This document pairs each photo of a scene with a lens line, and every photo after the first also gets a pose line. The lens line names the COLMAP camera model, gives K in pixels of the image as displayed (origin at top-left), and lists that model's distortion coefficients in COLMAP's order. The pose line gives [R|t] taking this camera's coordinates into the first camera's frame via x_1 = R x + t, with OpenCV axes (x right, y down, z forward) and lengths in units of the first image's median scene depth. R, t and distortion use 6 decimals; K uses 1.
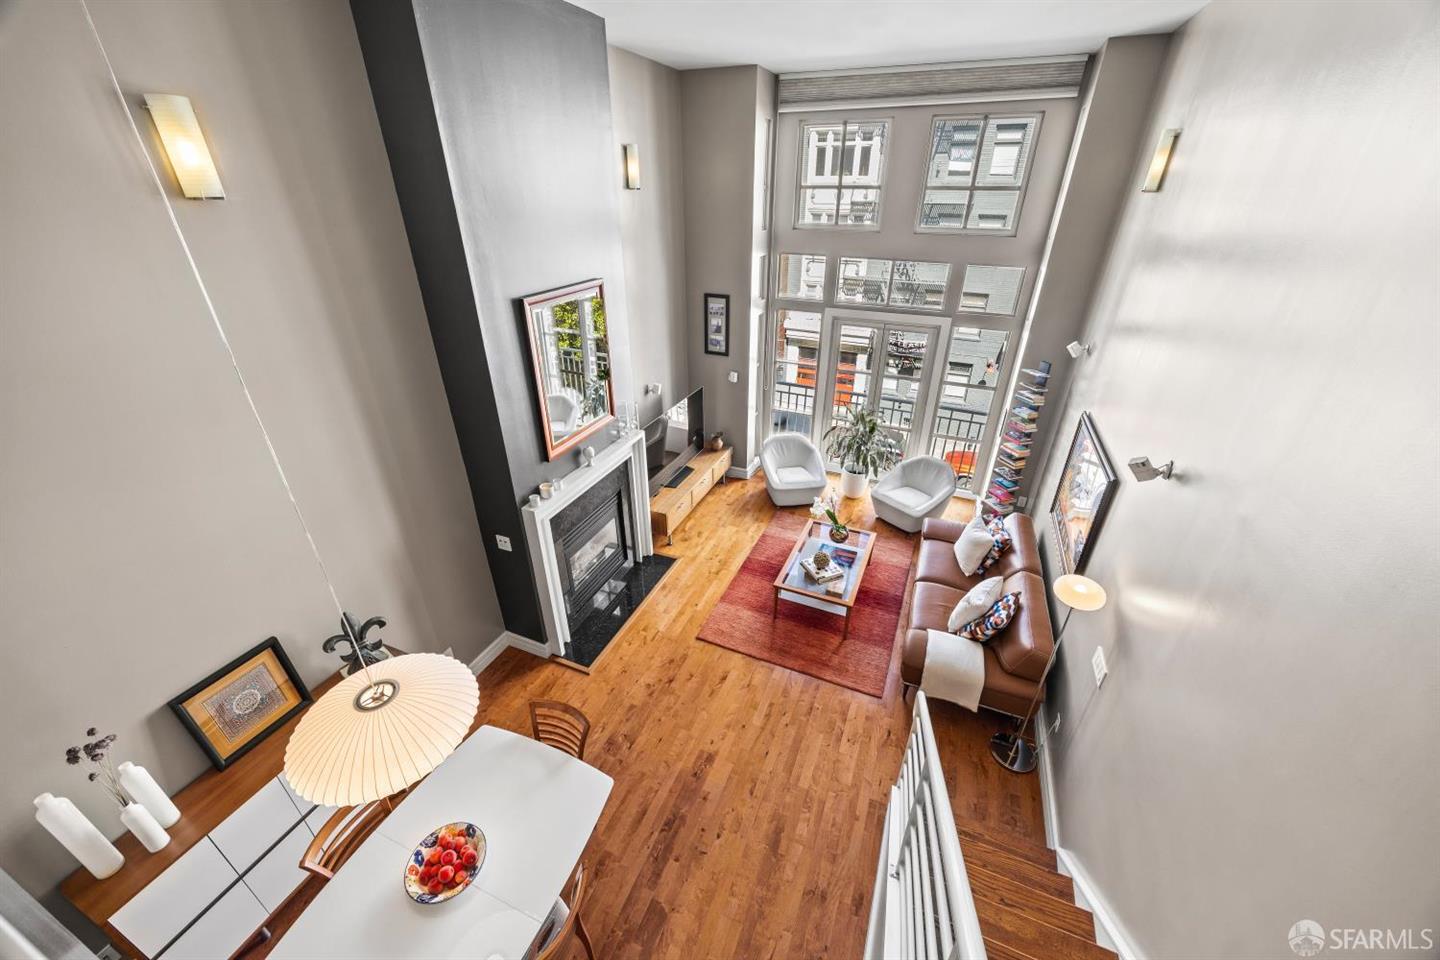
lens RADIAL K [[560.9, 0, 741.8], [0, 560.9, 461.8], [0, 0, 1]] dist [0.003426, -0.001338]
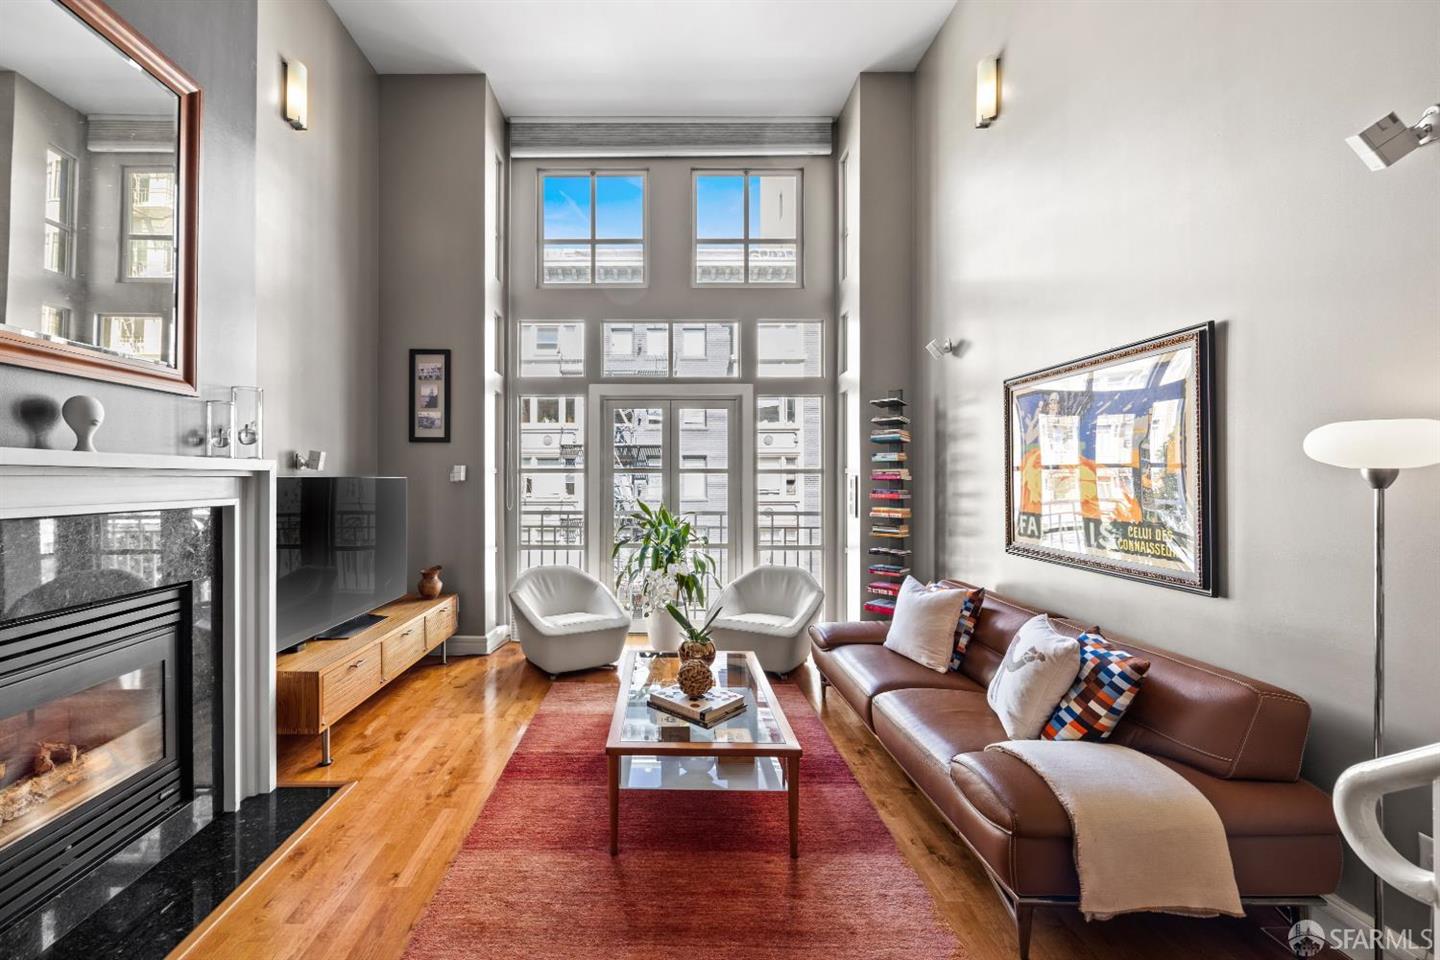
lens RADIAL K [[573.9, 0, 655.0], [0, 573.9, 479.0], [0, 0, 1]] dist [-0.005398, 0.001080]
pose [[0.933727, -0.021191, 0.357359, -0.046153], [0.184824, 0.883450, -0.430531, 0.199295], [-0.306585, 0.468047, 0.828817, 0.475698]]
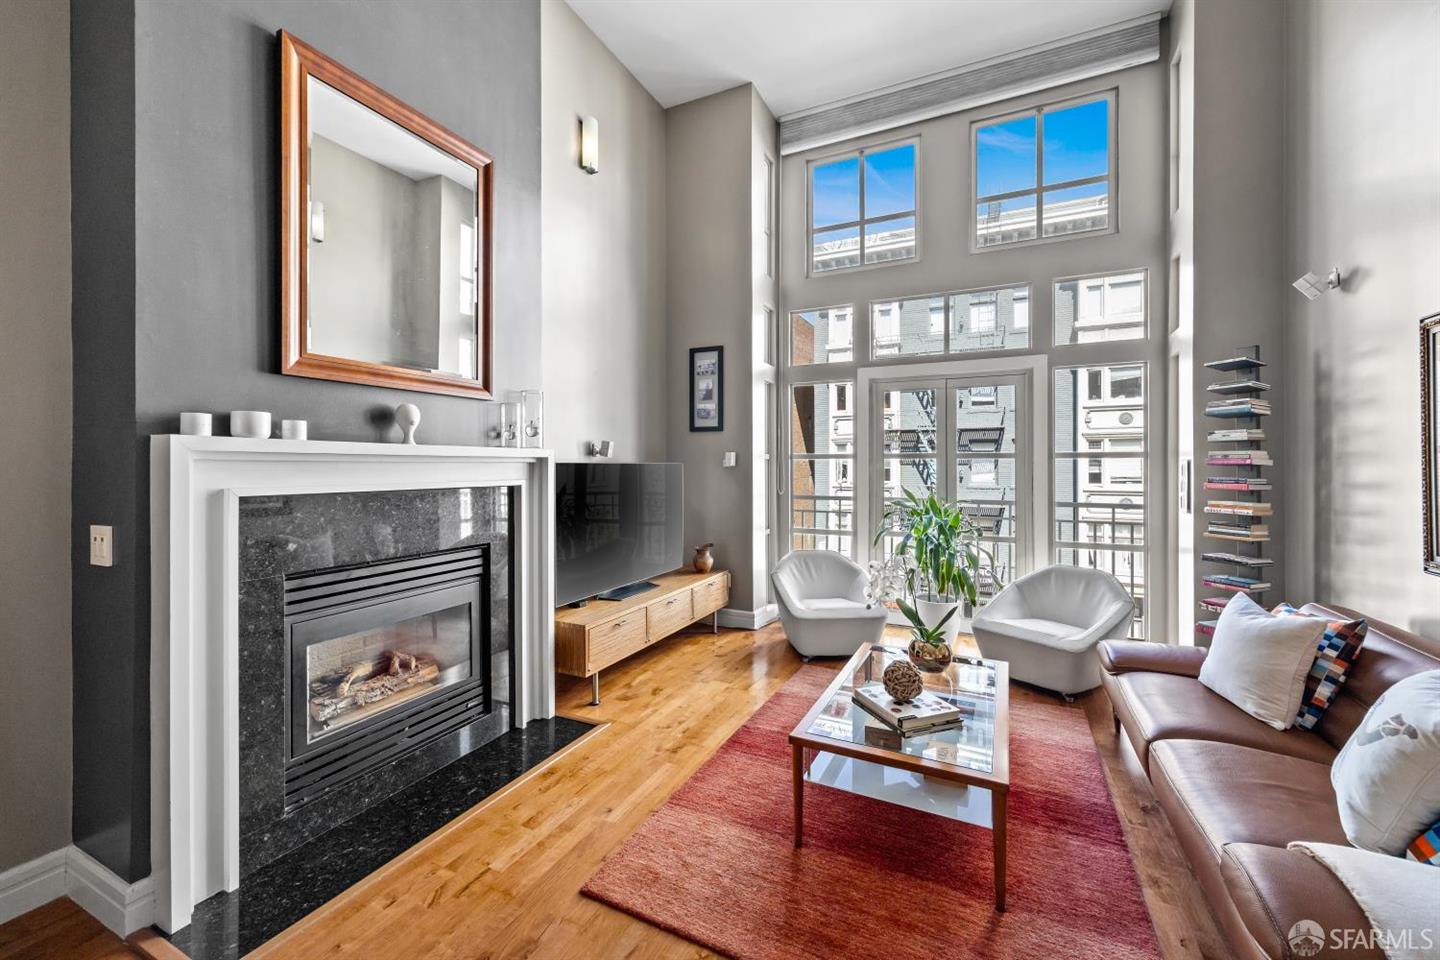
lens RADIAL K [[560.9, 0, 734.5], [0, 560.9, 467.1], [0, 0, 1]] dist [0.003426, -0.001338]
pose [[0.997585, -0.021635, -0.066004, 0.041472], [-0.011562, 0.885277, -0.464921, 0.202399], [0.068490, 0.464562, 0.882888, 0.474807]]
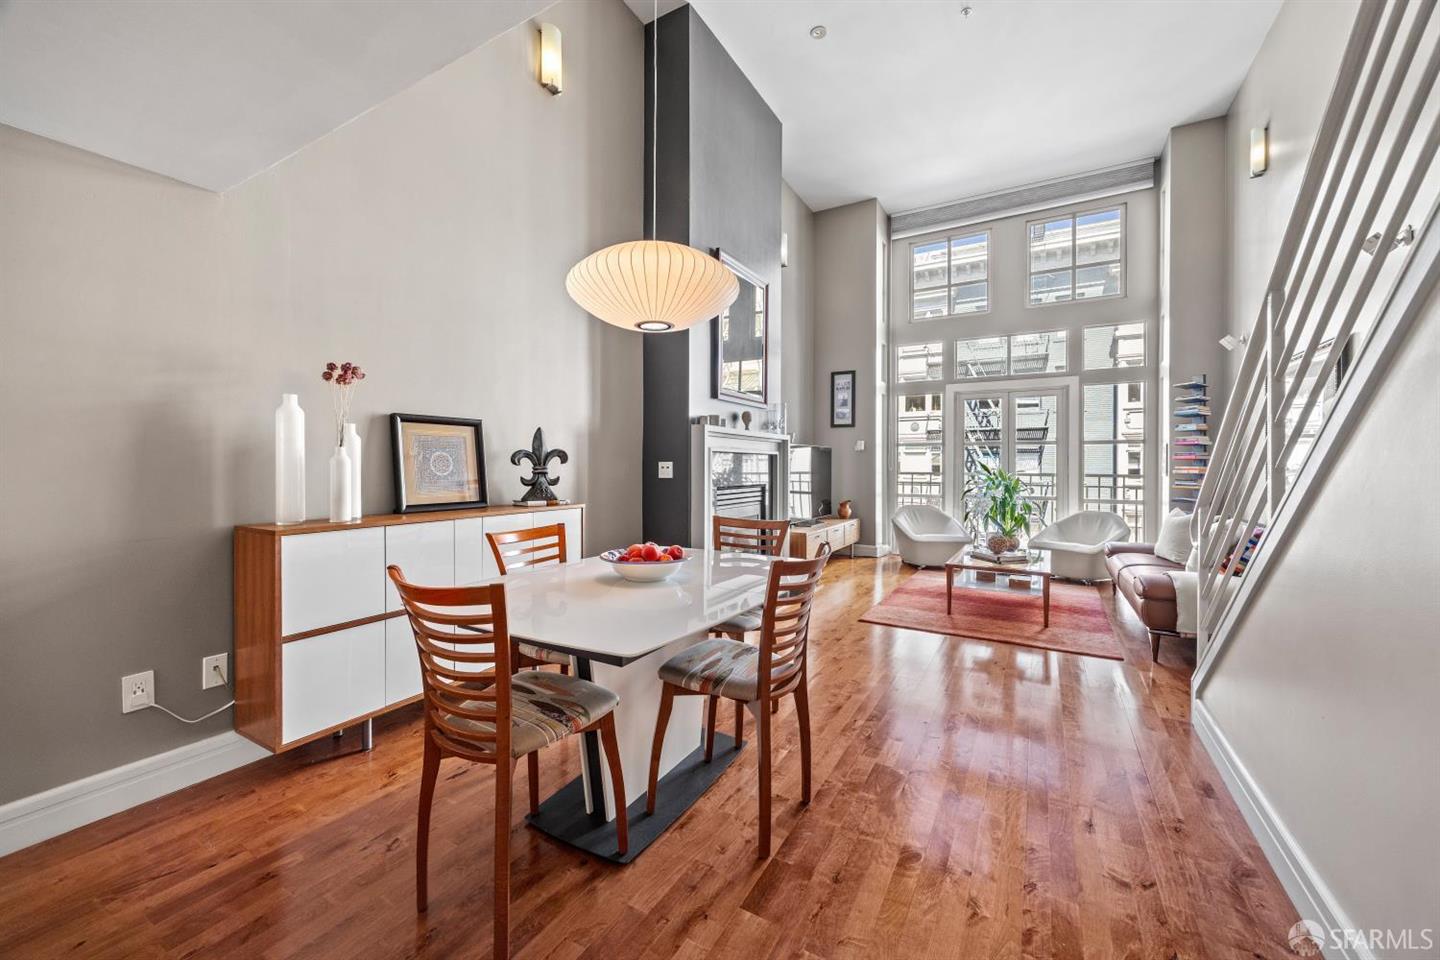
lens RADIAL K [[560.9, 0, 732.6], [0, 560.9, 466.8], [0, 0, 1]] dist [0.003426, -0.001338]
pose [[0.991271, -0.017421, -0.130687, -0.131526], [-0.046009, 0.883211, -0.466714, 0.433625], [0.123555, 0.468652, 0.874700, 0.112393]]
